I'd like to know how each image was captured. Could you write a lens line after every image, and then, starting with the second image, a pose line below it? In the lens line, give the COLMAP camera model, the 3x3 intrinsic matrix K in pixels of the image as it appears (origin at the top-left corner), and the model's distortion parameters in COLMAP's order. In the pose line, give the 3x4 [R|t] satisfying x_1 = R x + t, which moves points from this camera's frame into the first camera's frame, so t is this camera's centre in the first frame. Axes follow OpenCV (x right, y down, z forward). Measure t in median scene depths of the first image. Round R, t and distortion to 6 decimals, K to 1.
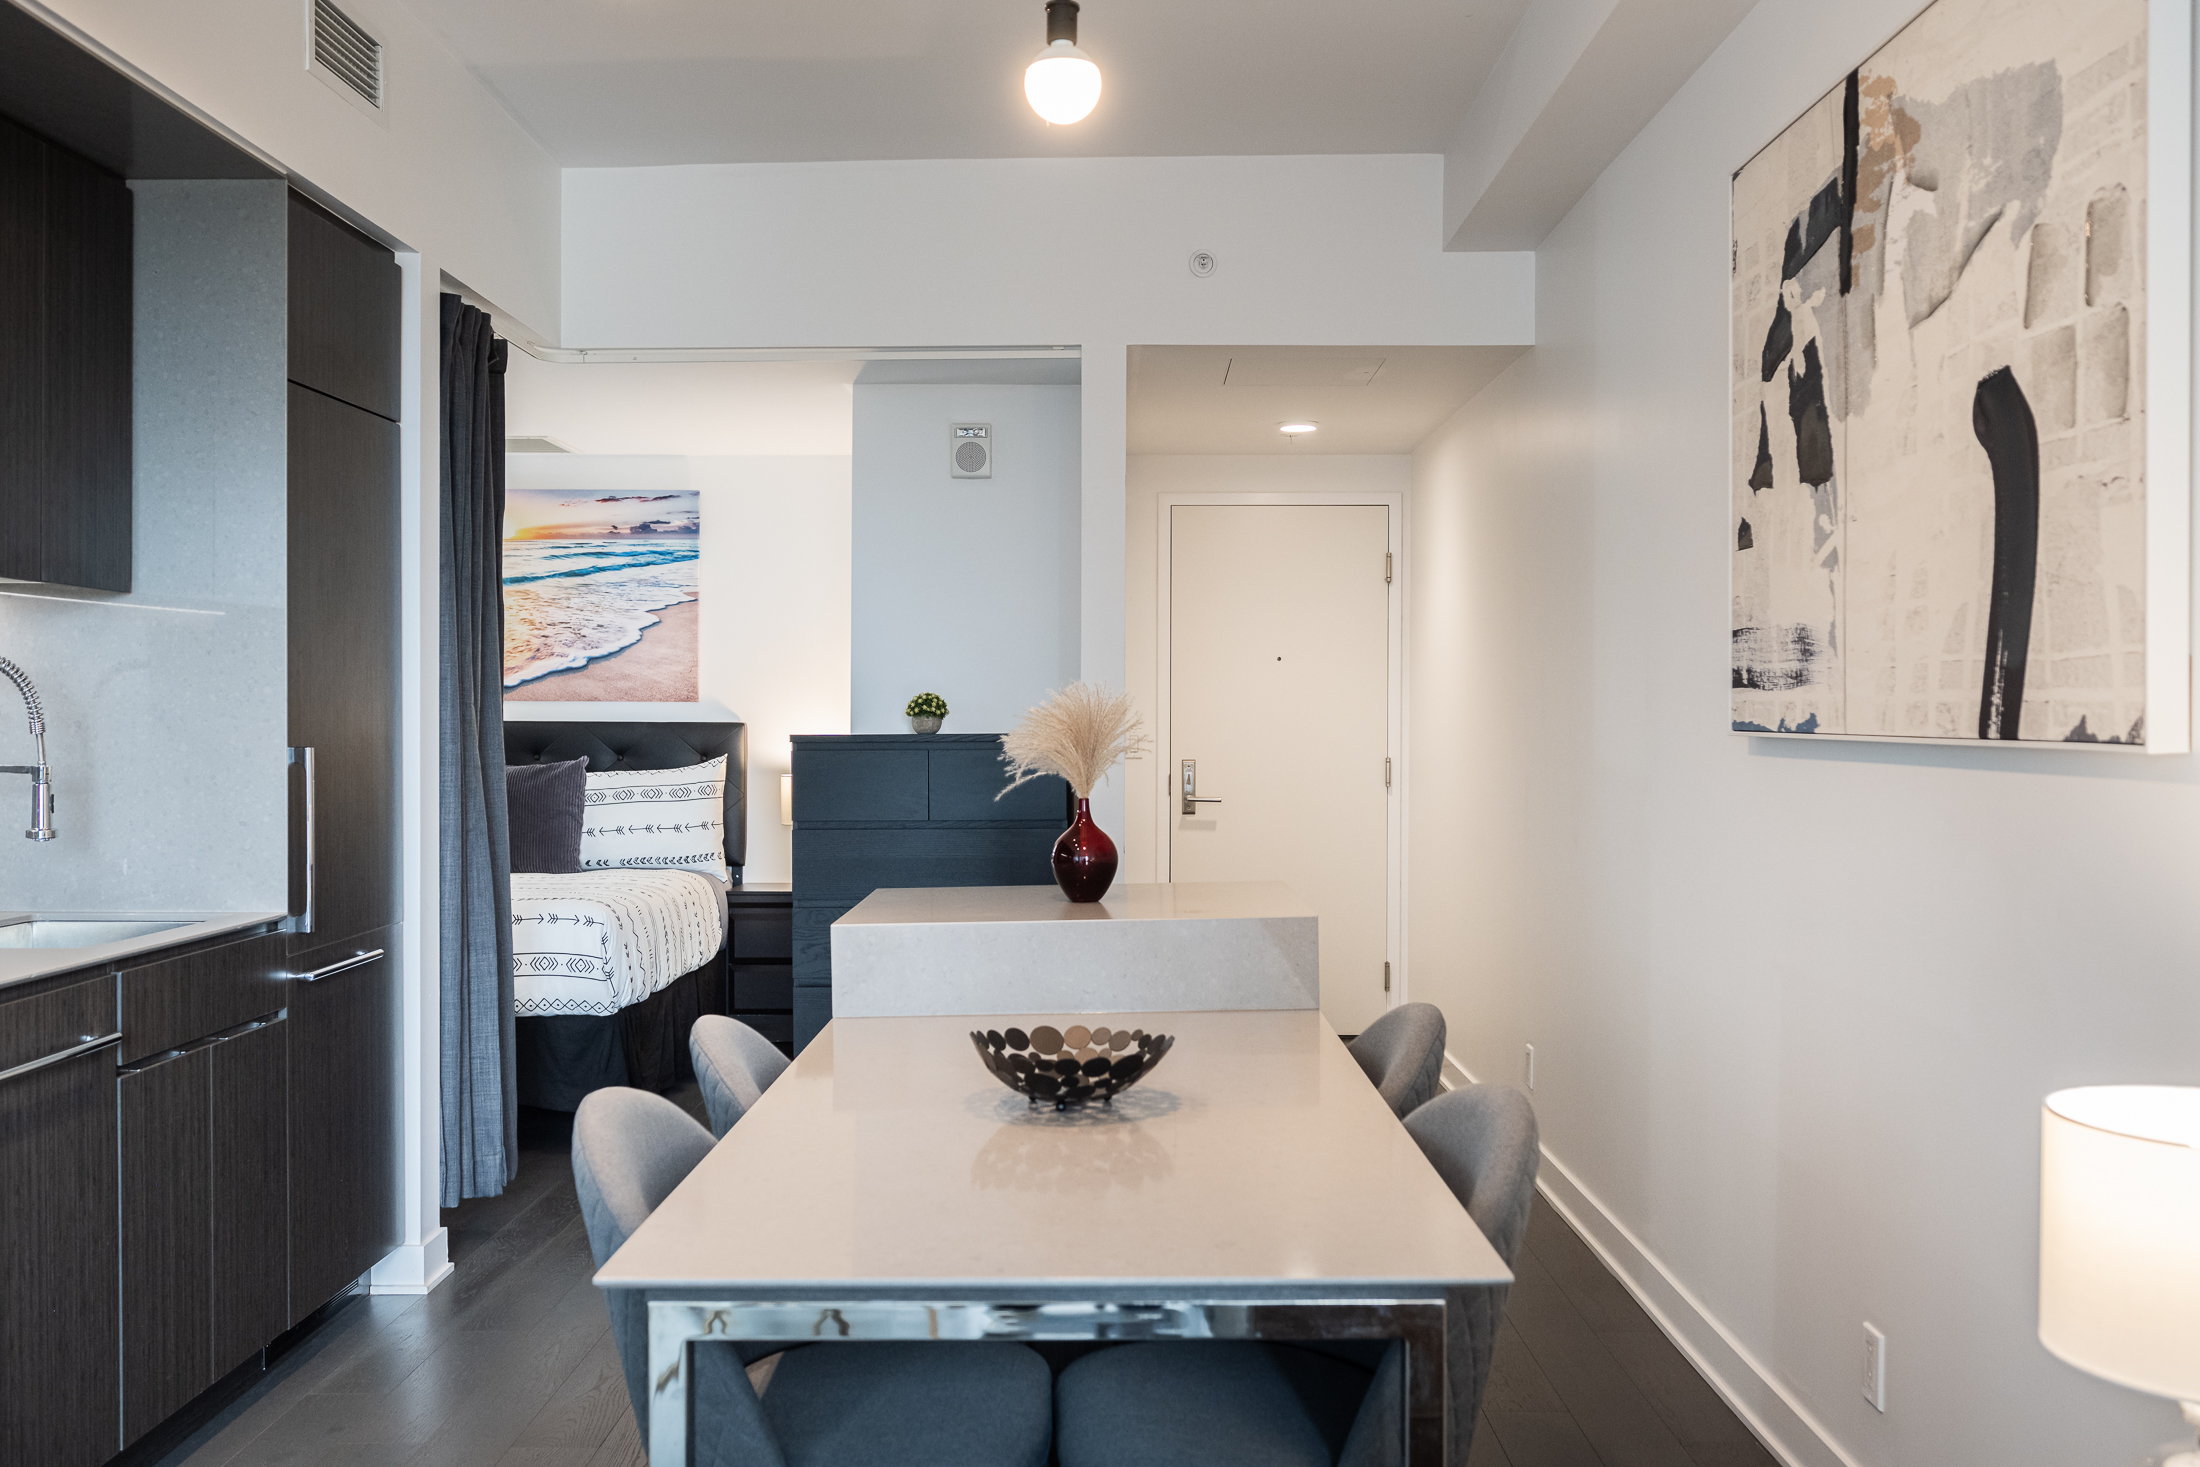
lens RADIAL K [[1940.1, 0, 1096.6], [0, 1940.1, 724.2], [0, 0, 1]] dist [0.009924, 0.009194]
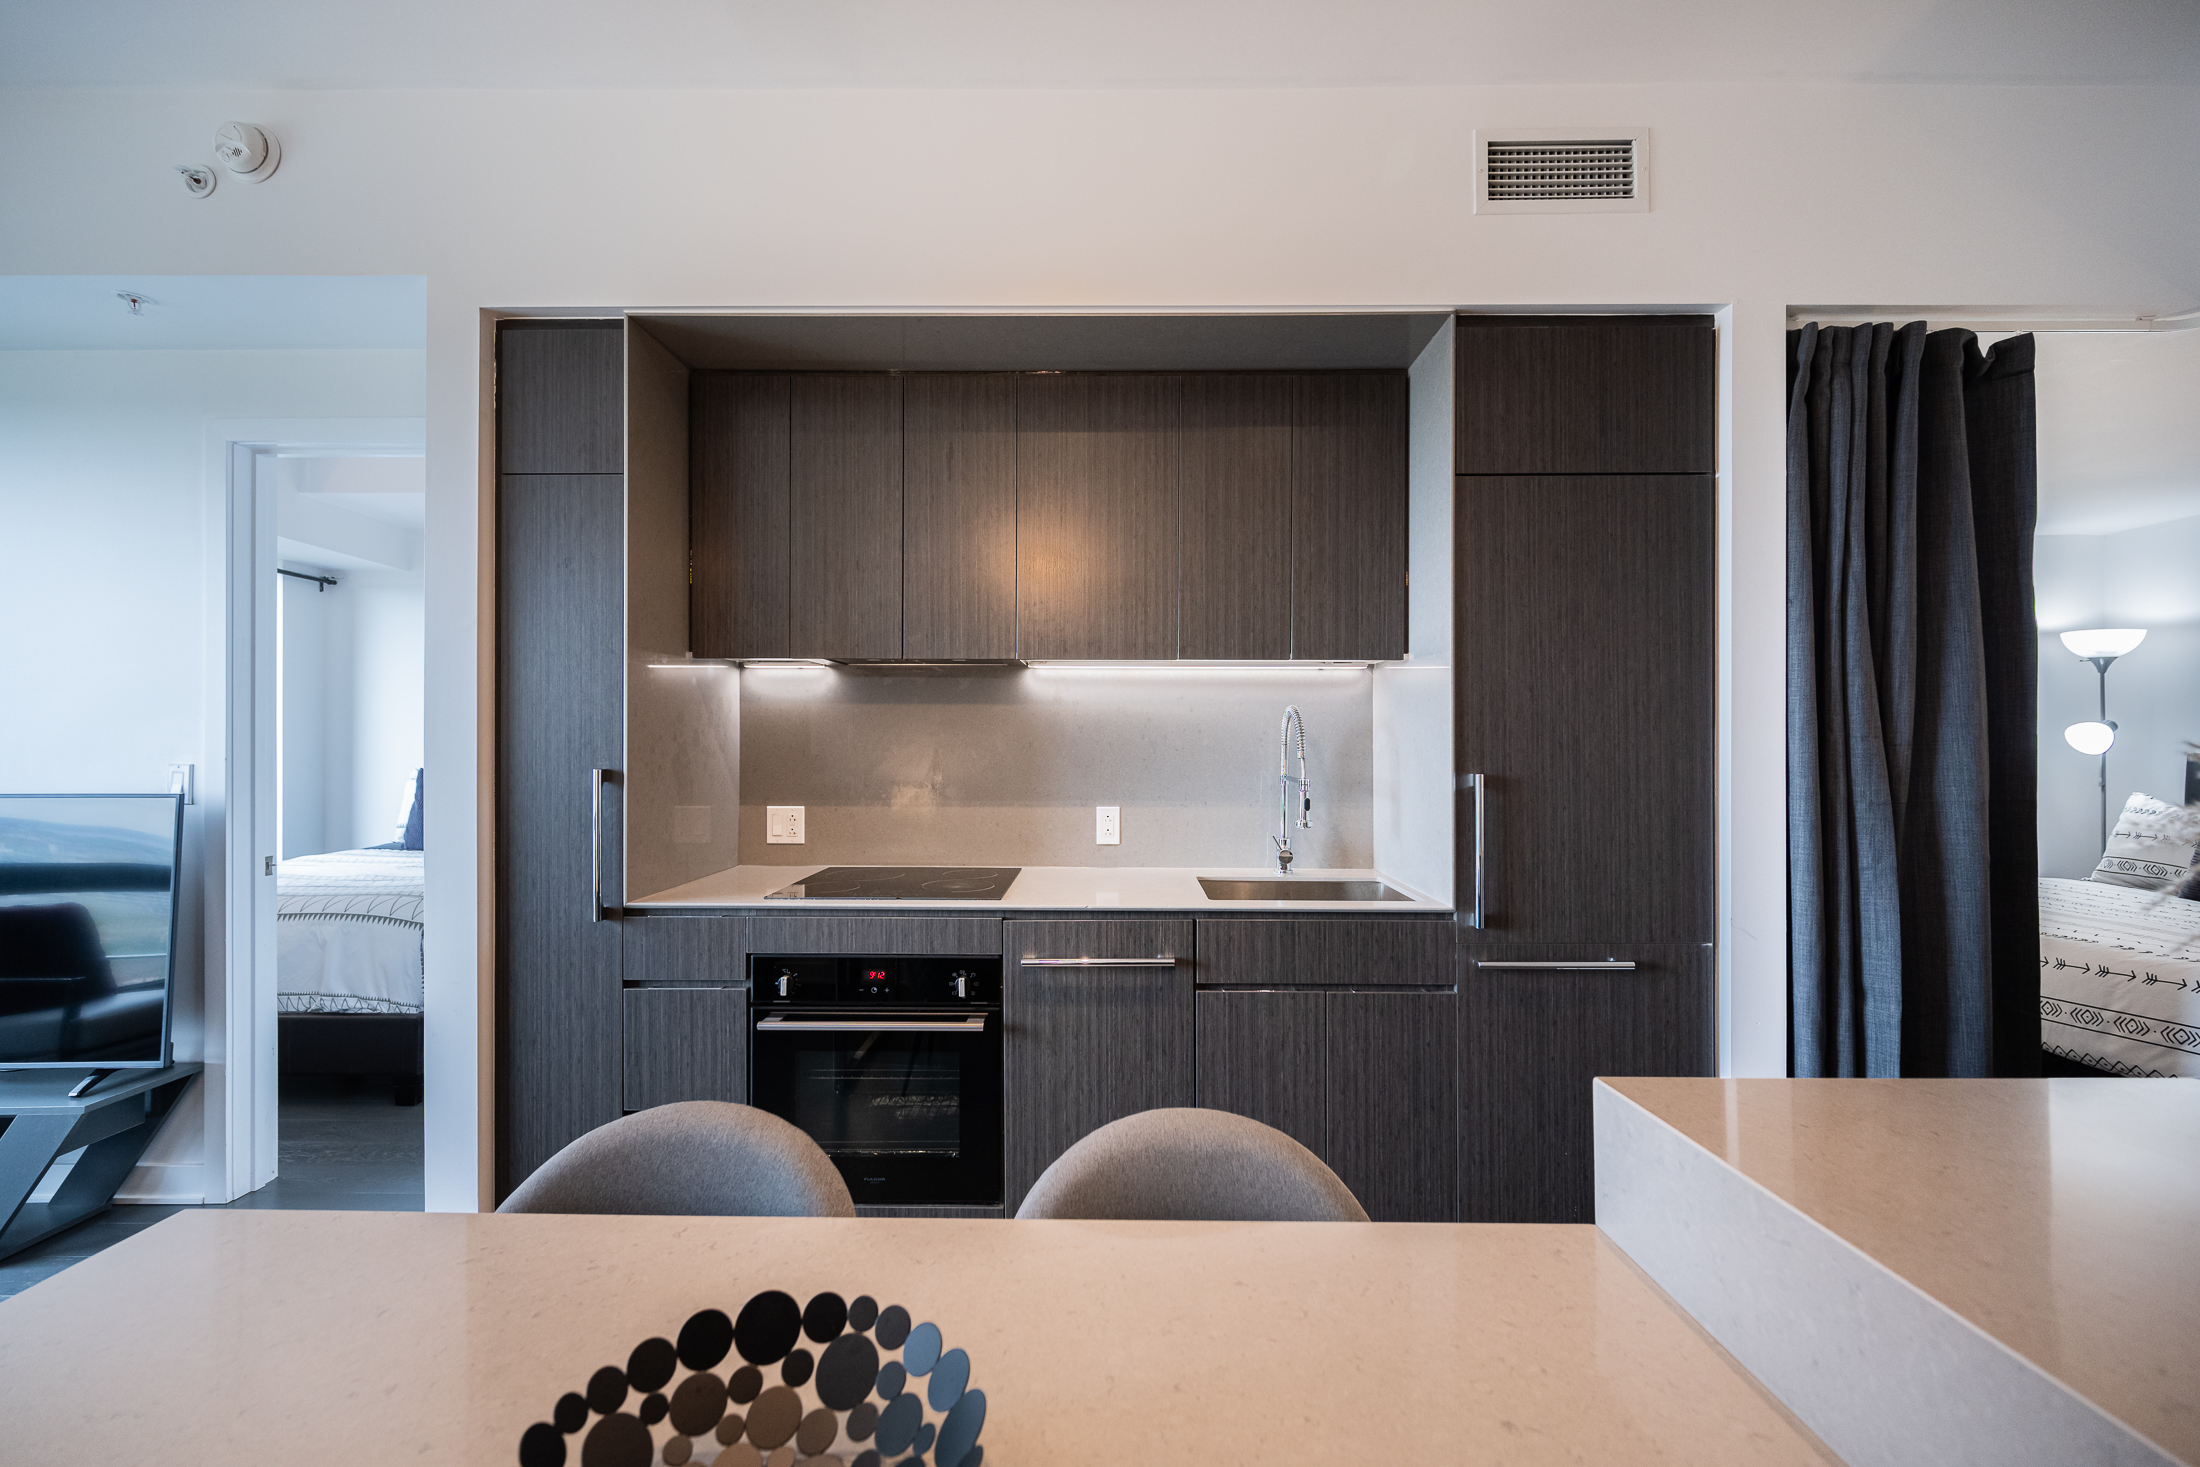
lens RADIAL K [[887.3, 0, 1099.6], [0, 887.3, 736.0], [0, 0, 1]] dist [0.002203, -0.000526]
pose [[0.002111, -0.007269, -0.999971, 0.076279], [-0.008997, 0.999933, -0.007288, -0.002905], [0.999957, 0.009012, 0.002045, 0.403408]]
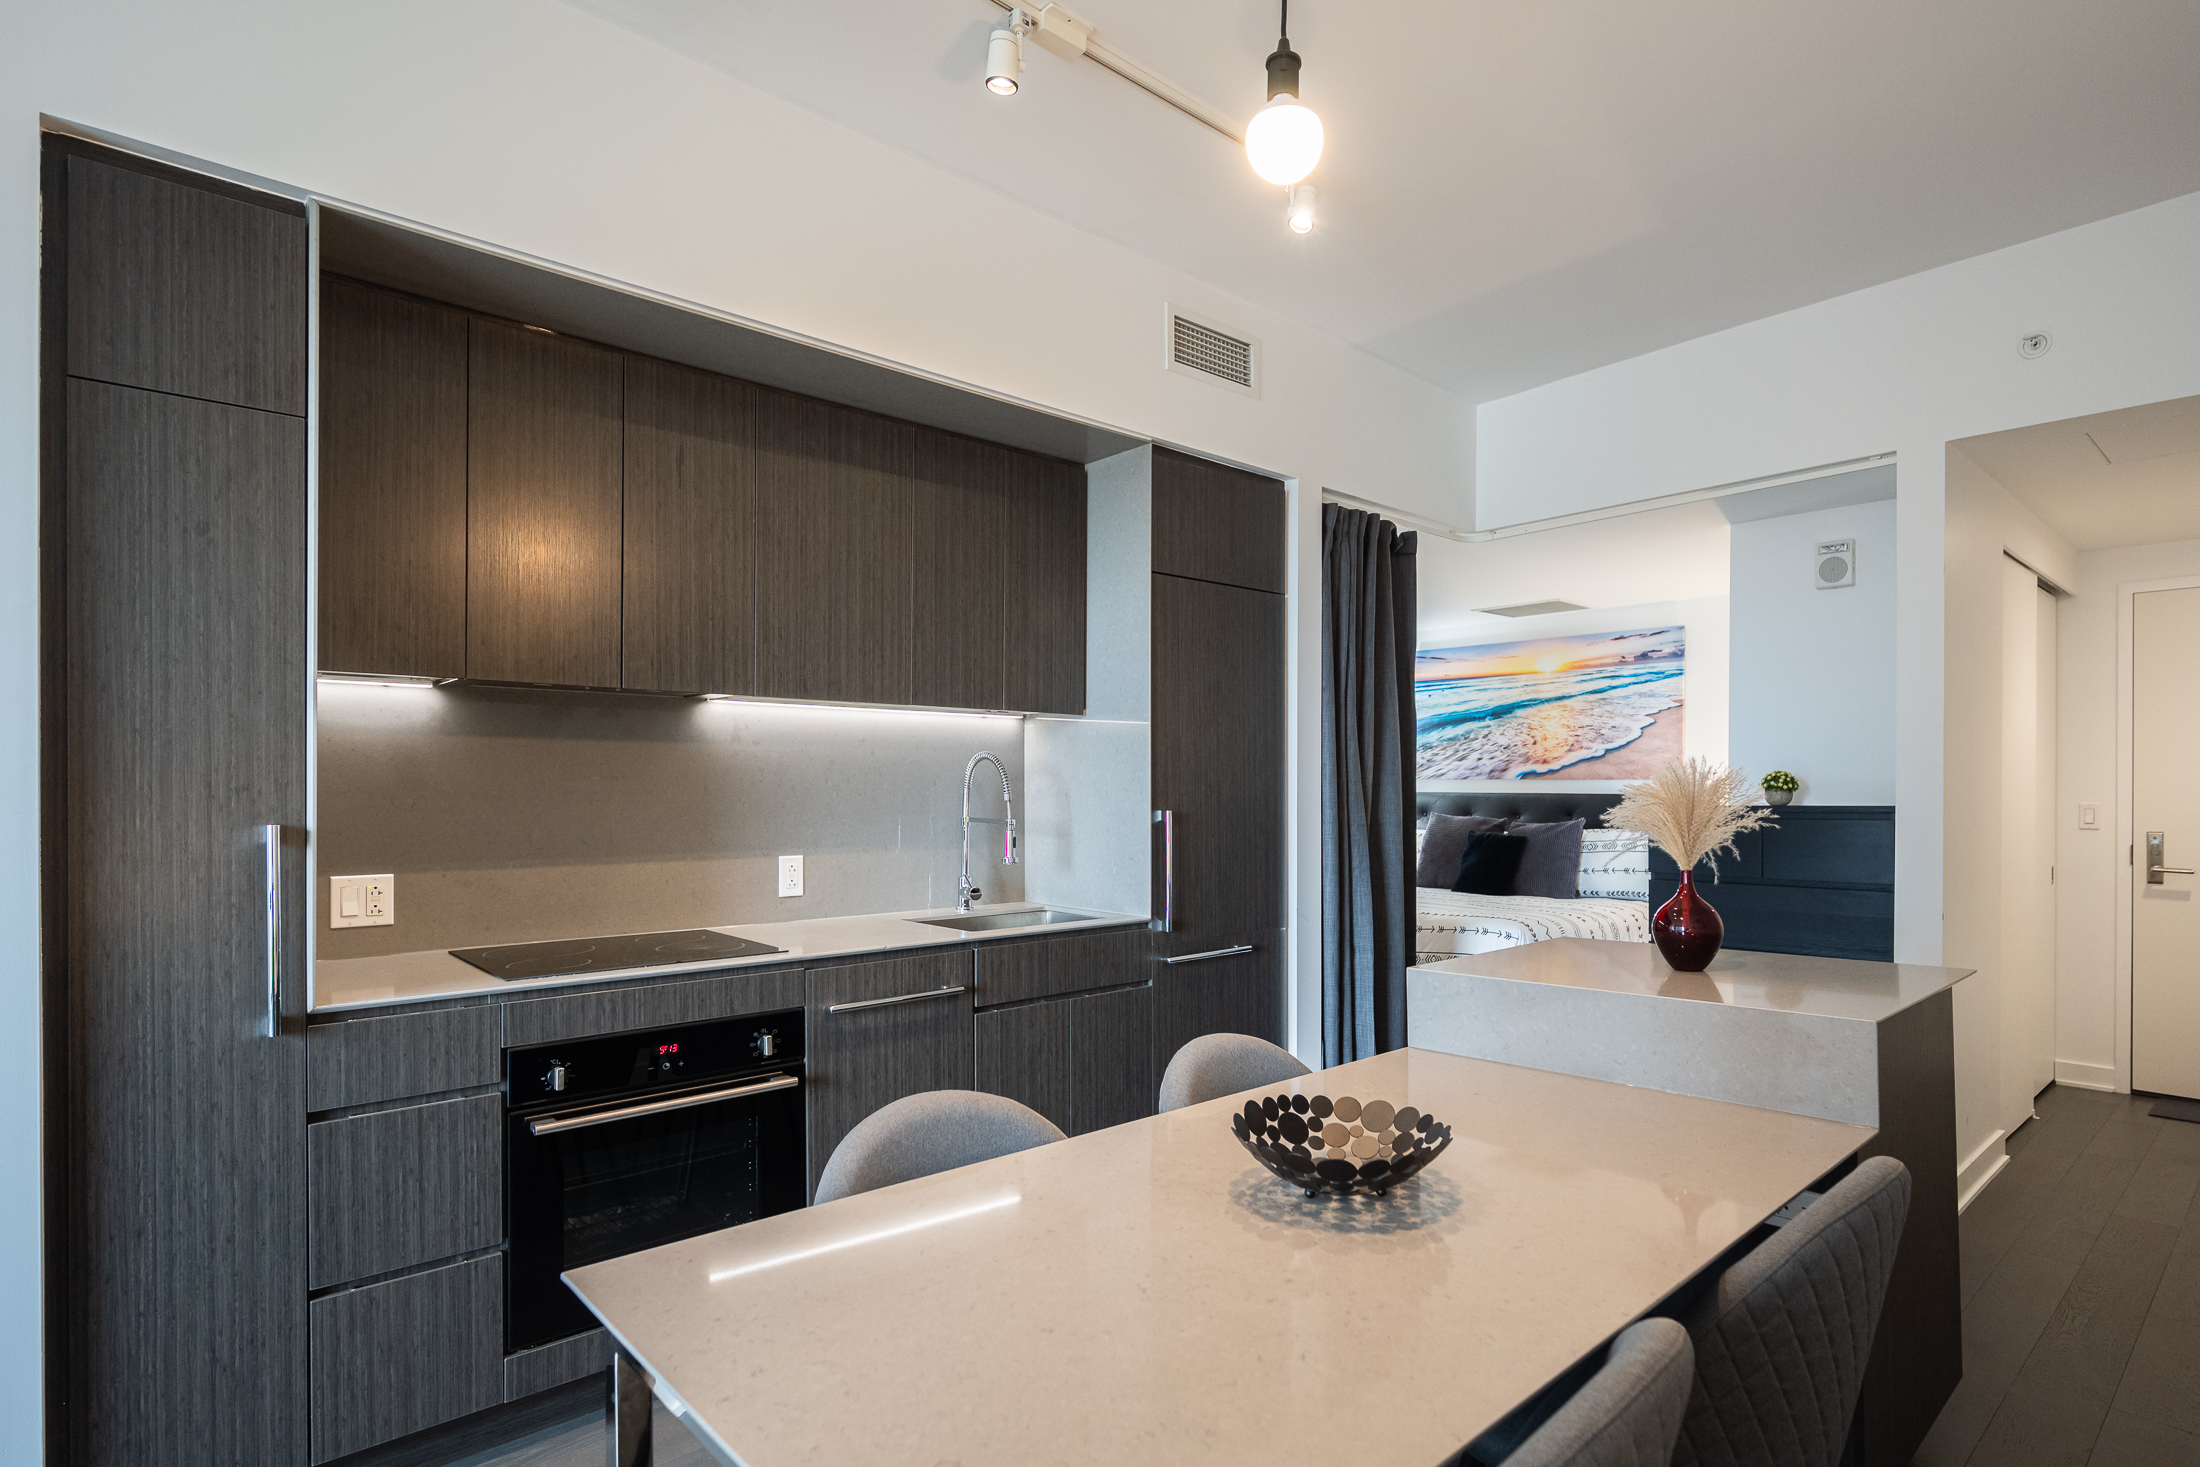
lens RADIAL K [[1125.3, 0, 1174.9], [0, 1125.3, 783.6], [0, 0, 1]] dist [0.000702, -0.000320]
pose [[0.696656, -0.003073, -0.717398, 0.123502], [-0.003849, 0.999960, -0.008021, -0.001086], [0.717395, 0.008349, 0.696617, 0.204369]]
